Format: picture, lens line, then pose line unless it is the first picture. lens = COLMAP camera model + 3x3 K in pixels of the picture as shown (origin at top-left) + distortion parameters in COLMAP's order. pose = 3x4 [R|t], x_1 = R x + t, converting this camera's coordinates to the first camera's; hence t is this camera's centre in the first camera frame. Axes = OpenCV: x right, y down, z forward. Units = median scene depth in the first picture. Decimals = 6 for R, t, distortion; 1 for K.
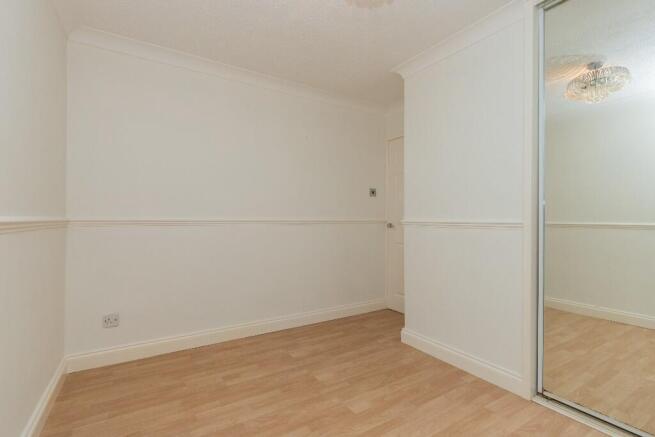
lens RADIAL K [[294.5, 0, 329.8], [0, 294.5, 219.8], [0, 0, 1]] dist [0.001474, -0.000304]
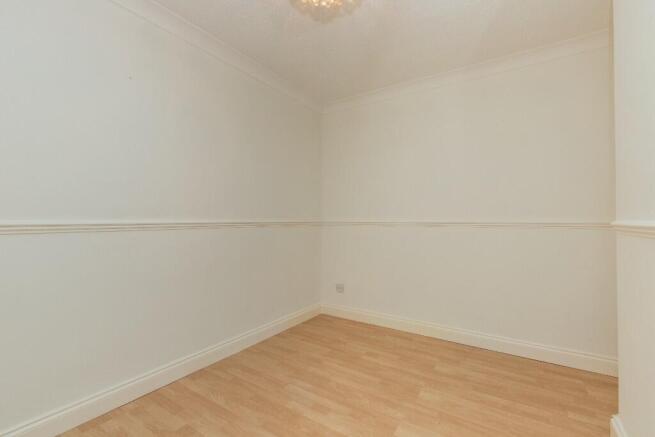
lens RADIAL K [[294.5, 0, 329.8], [0, 294.5, 219.8], [0, 0, 1]] dist [0.001474, -0.000304]
pose [[0.419267, -0.005476, -0.907846, 0.578141], [0.004620, 0.999982, -0.003898, -0.003497], [0.907851, -0.002560, 0.419285, 0.302389]]
